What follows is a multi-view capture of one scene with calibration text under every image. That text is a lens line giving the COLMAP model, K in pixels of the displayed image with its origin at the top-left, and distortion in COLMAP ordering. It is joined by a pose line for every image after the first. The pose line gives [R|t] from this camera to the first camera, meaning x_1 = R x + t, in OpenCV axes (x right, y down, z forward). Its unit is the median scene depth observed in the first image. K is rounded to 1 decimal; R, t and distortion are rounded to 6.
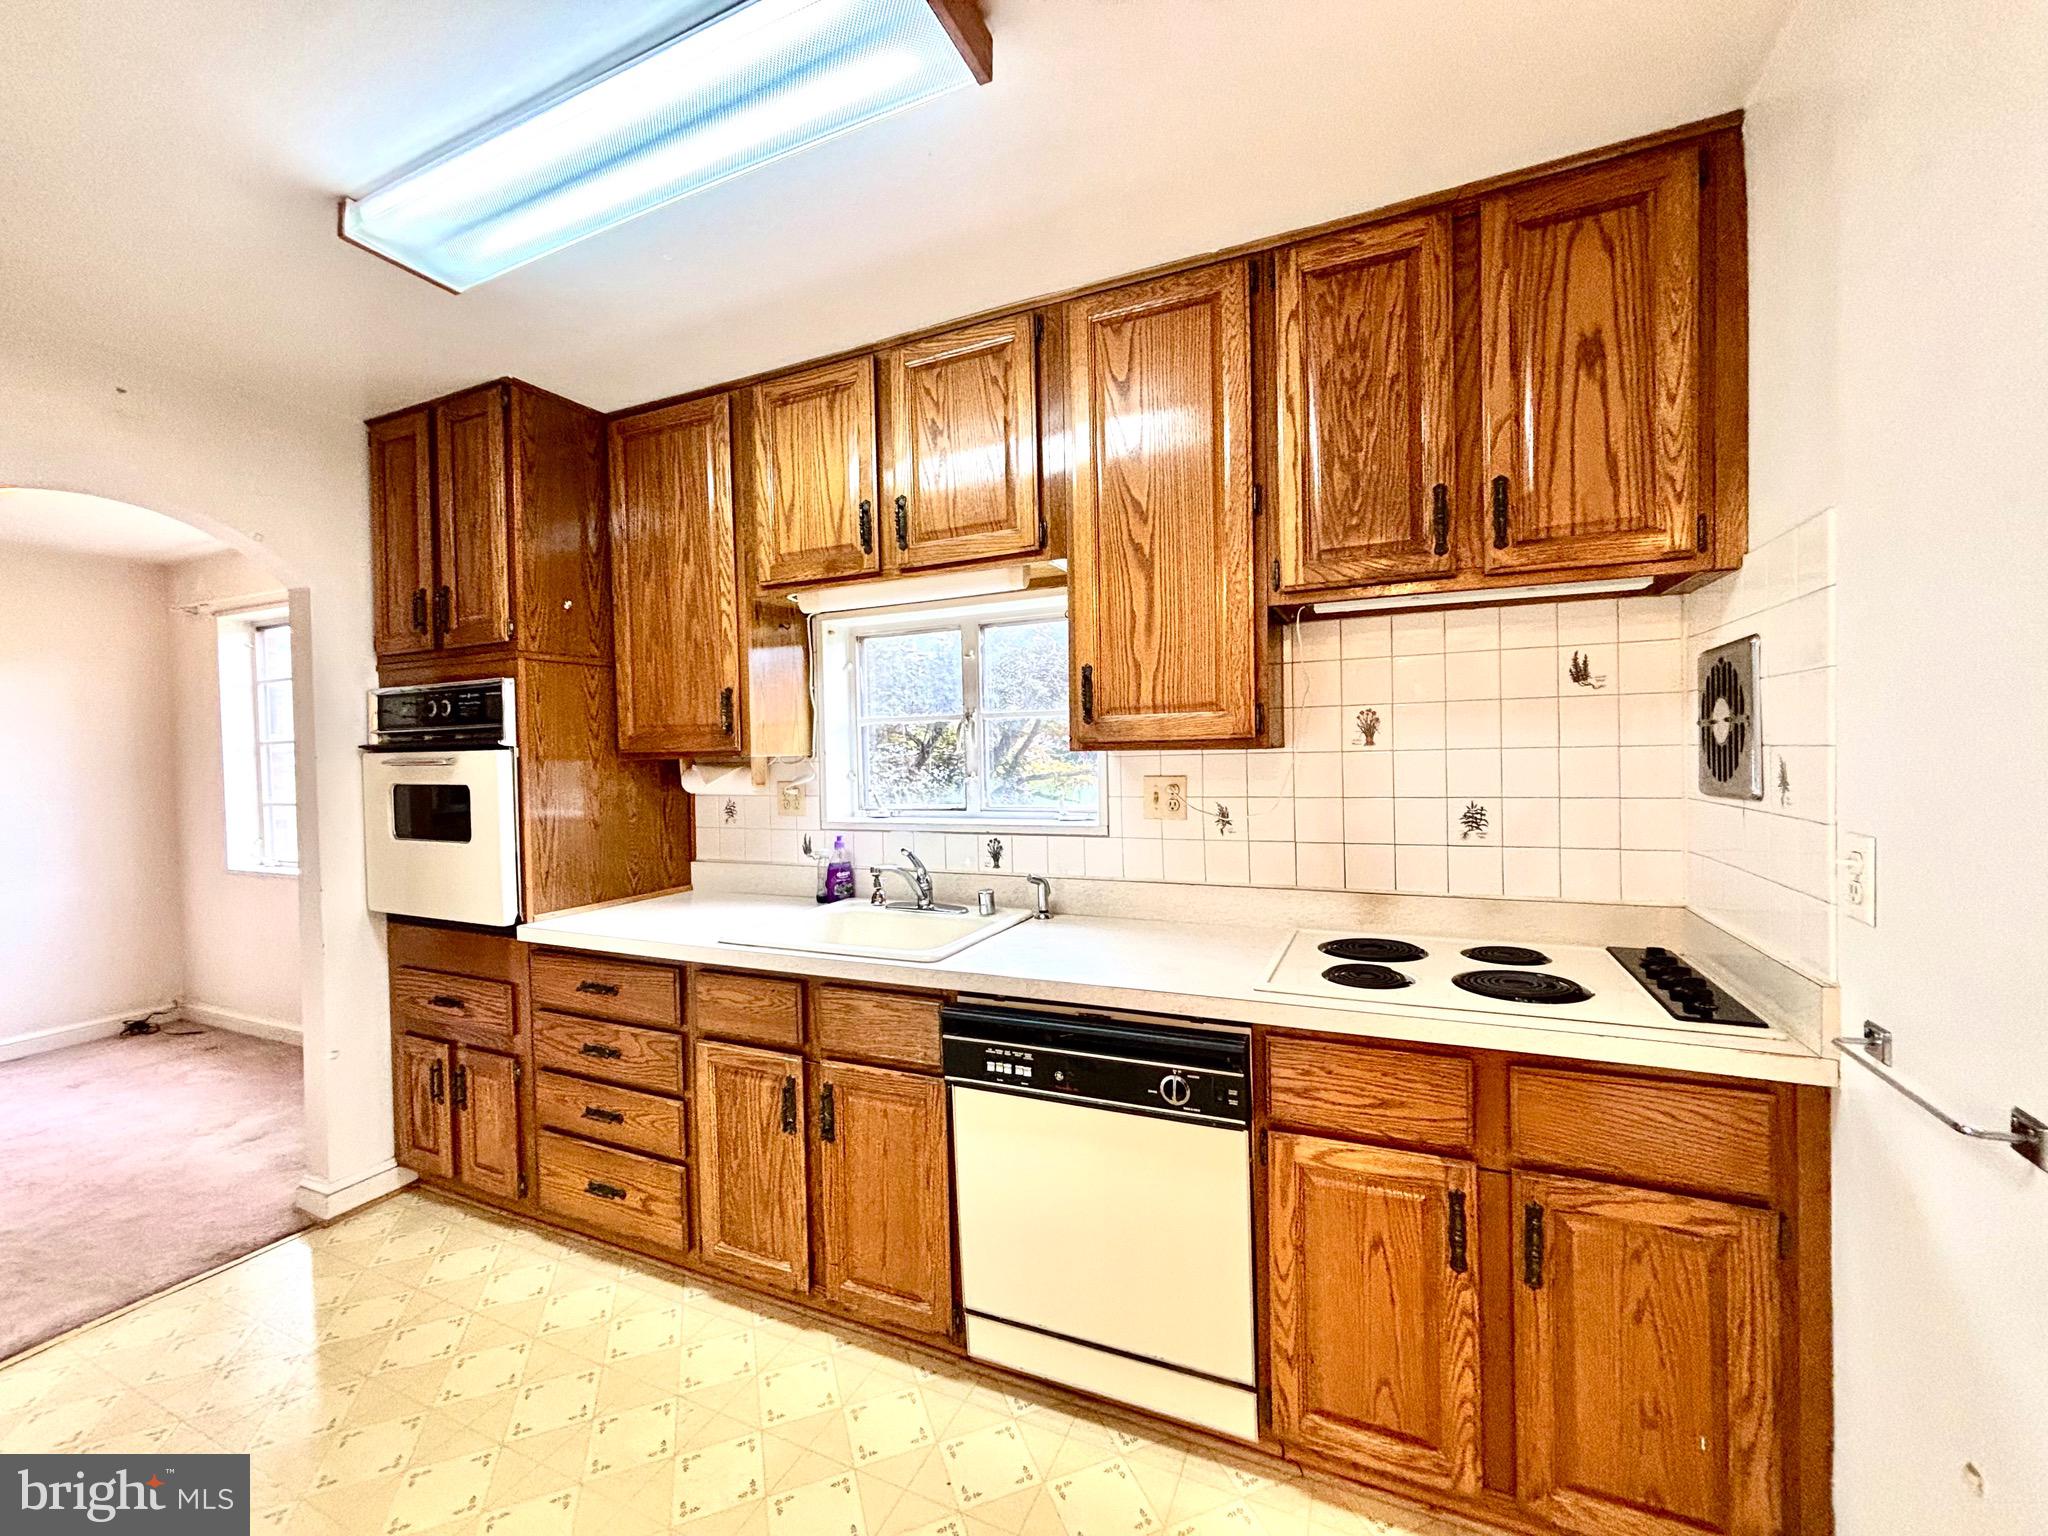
lens RADIAL K [[837.5, 0, 1026.7], [0, 837.5, 770.5], [0, 0, 1]] dist [-0.007420, 0.000961]
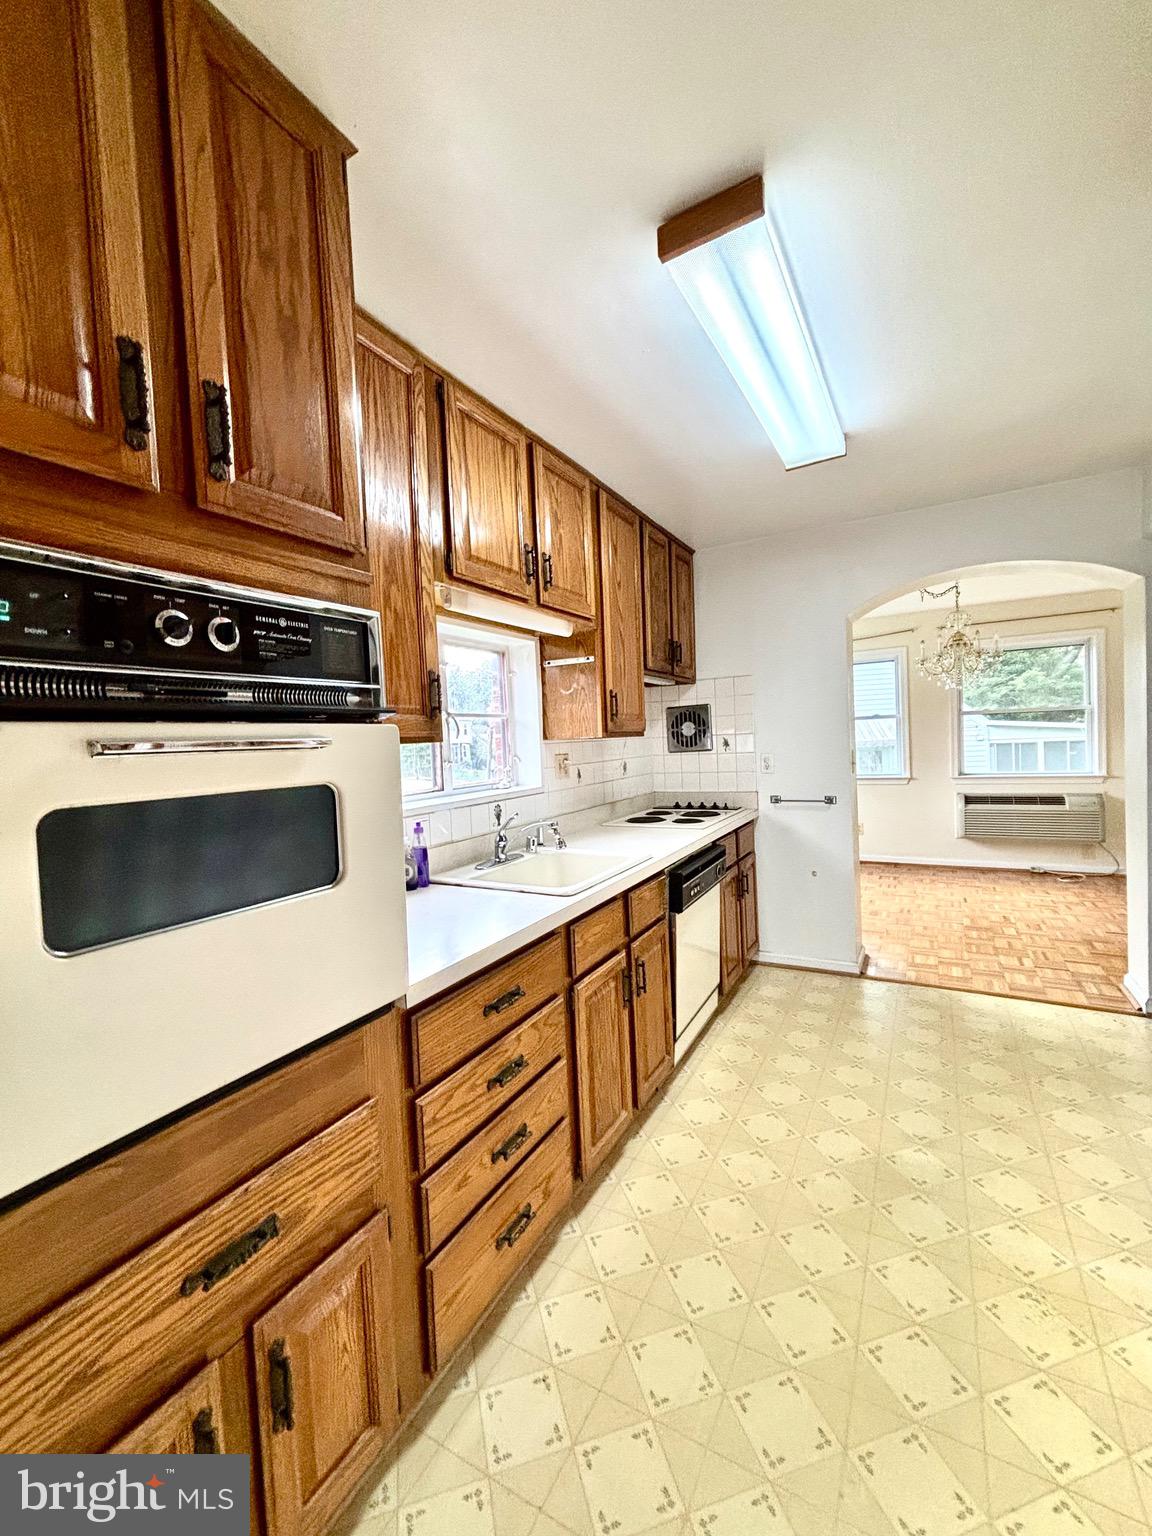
lens RADIAL K [[628.1, 0, 573.4], [0, 628.1, 769.7], [0, 0, 1]] dist [-0.007420, 0.000961]
pose [[0.088712, -0.028938, 0.995637, -1.305626], [0.069117, 0.997347, 0.022829, 0.011772], [-0.993656, 0.066790, 0.090476, 0.964065]]
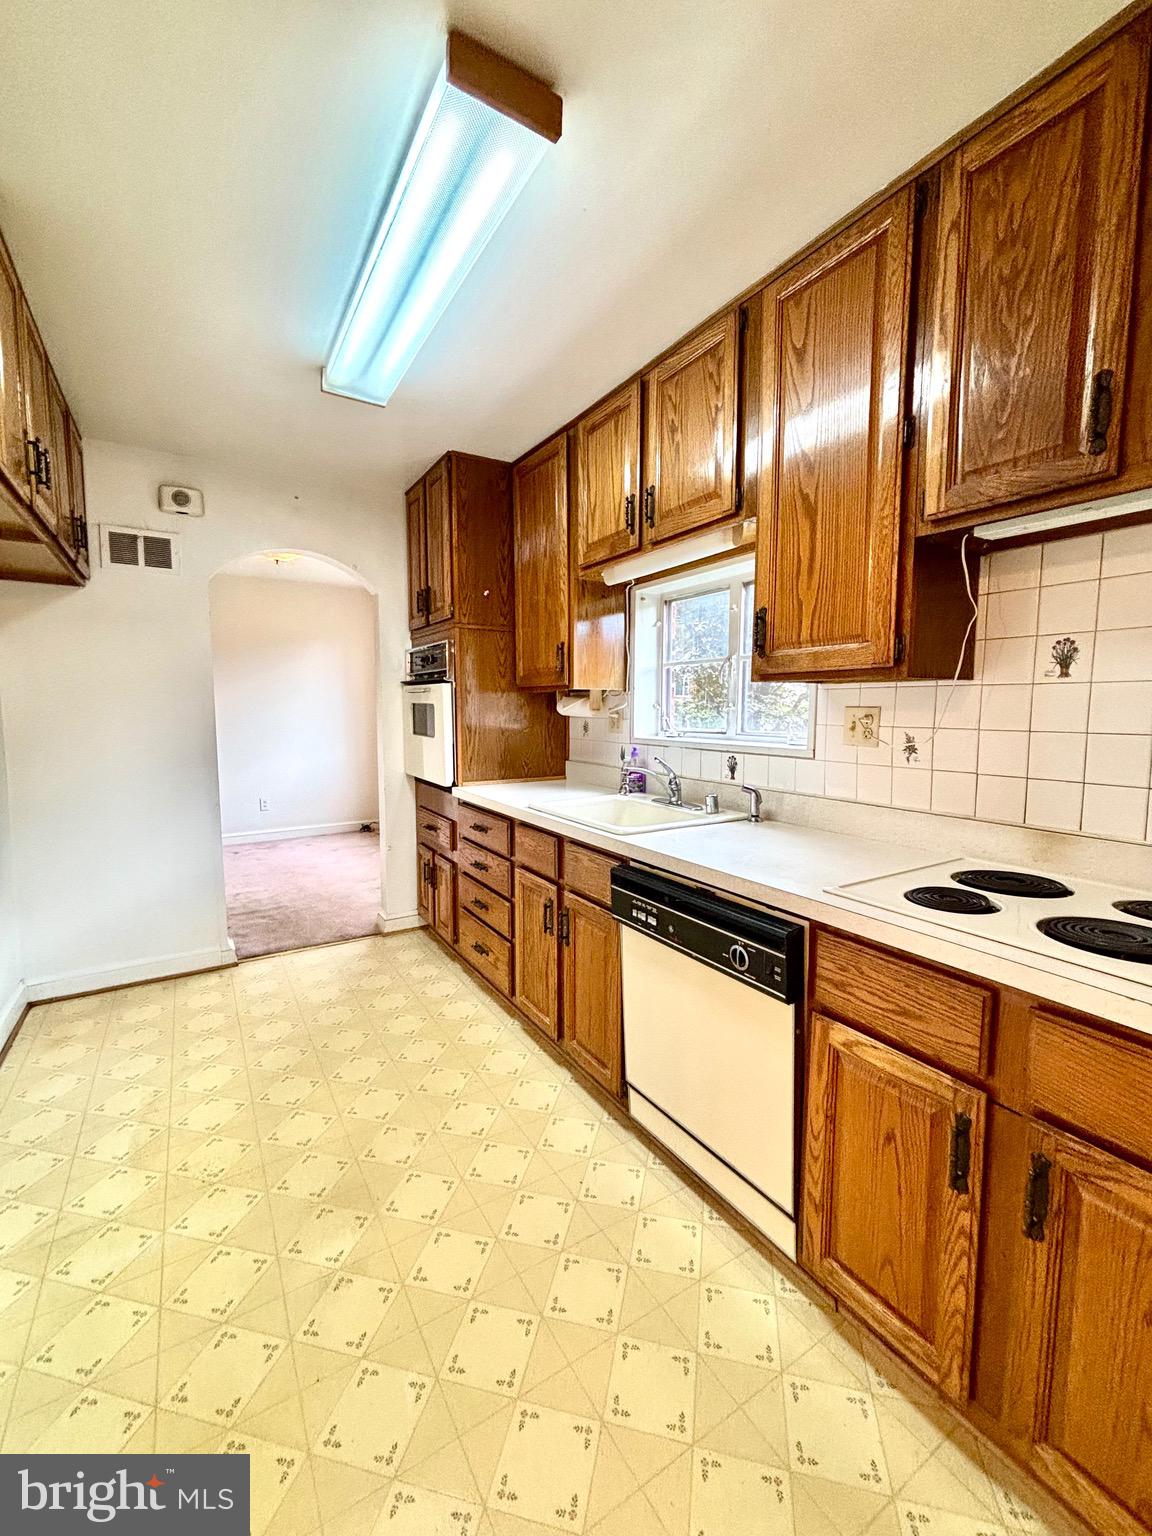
lens RADIAL K [[628.1, 0, 580.2], [0, 628.1, 770.7], [0, 0, 1]] dist [-0.007420, 0.000961]
pose [[0.830770, 0.080126, -0.550819, 0.364054], [-0.033421, 0.994980, 0.094329, 0.027606], [0.555612, -0.059956, 0.829277, 0.106112]]
